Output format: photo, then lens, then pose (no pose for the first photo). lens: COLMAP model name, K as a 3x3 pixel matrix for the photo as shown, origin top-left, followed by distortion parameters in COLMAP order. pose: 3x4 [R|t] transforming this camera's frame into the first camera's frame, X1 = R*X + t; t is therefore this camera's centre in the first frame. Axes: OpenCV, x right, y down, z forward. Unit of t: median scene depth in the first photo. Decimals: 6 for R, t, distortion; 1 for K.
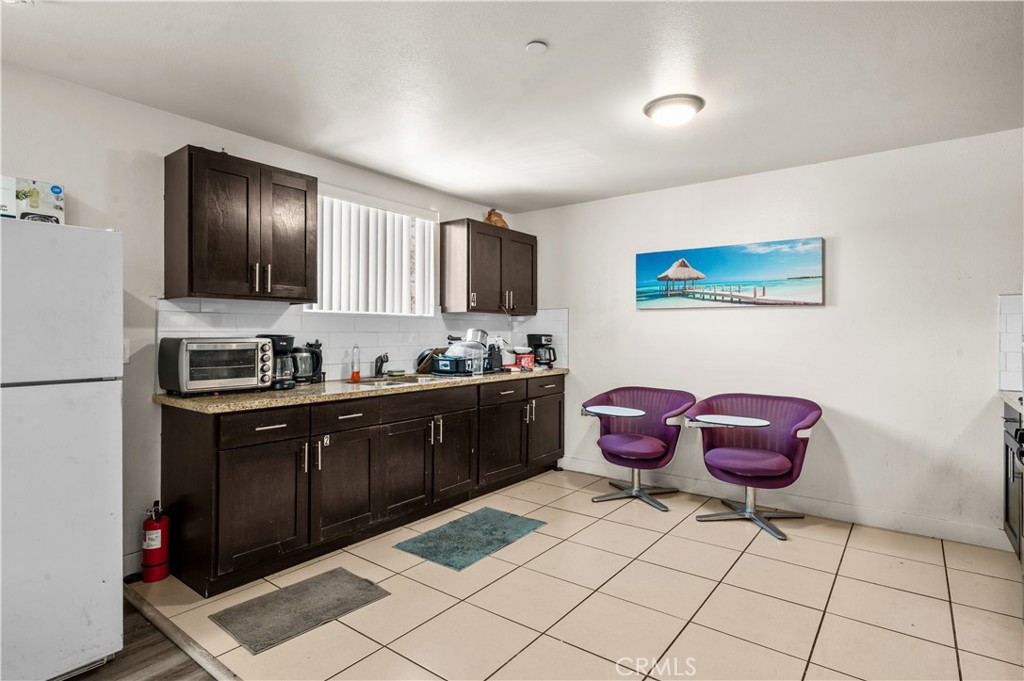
lens RADIAL K [[513.8, 0, 512.0], [0, 513.8, 340.5], [0, 0, 1]] dist [-0.000483, 0.000343]
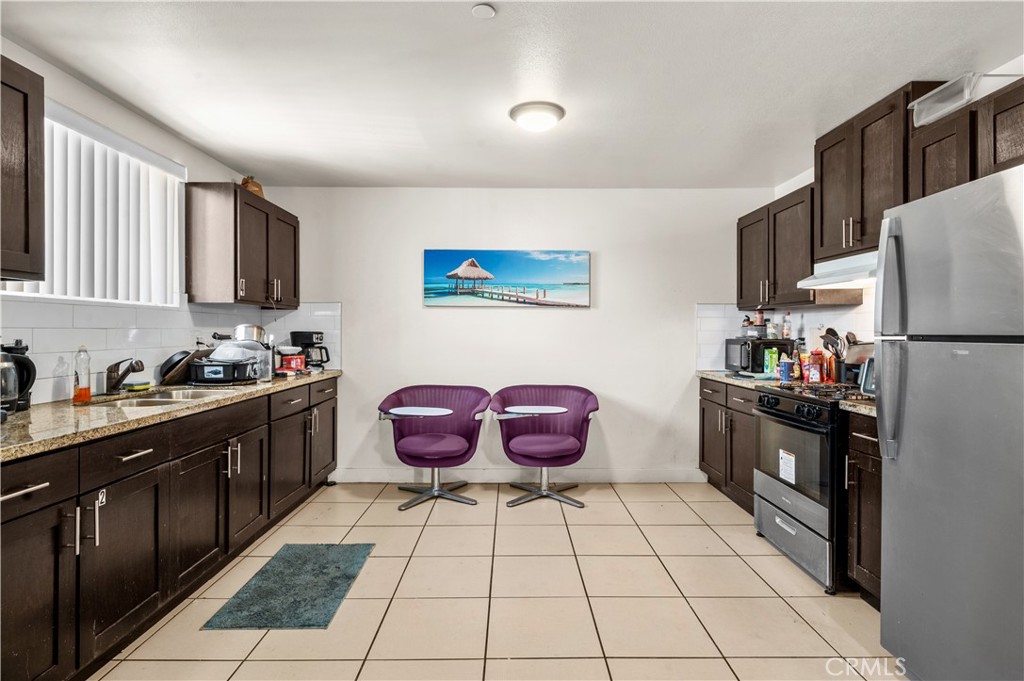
lens RADIAL K [[513.8, 0, 512.0], [0, 513.8, 340.5], [0, 0, 1]] dist [-0.000483, 0.000343]
pose [[0.798113, -0.010114, 0.602424, -0.241571], [0.007070, 0.999947, 0.007422, -0.001227], [-0.602467, -0.001664, 0.798142, 0.131815]]
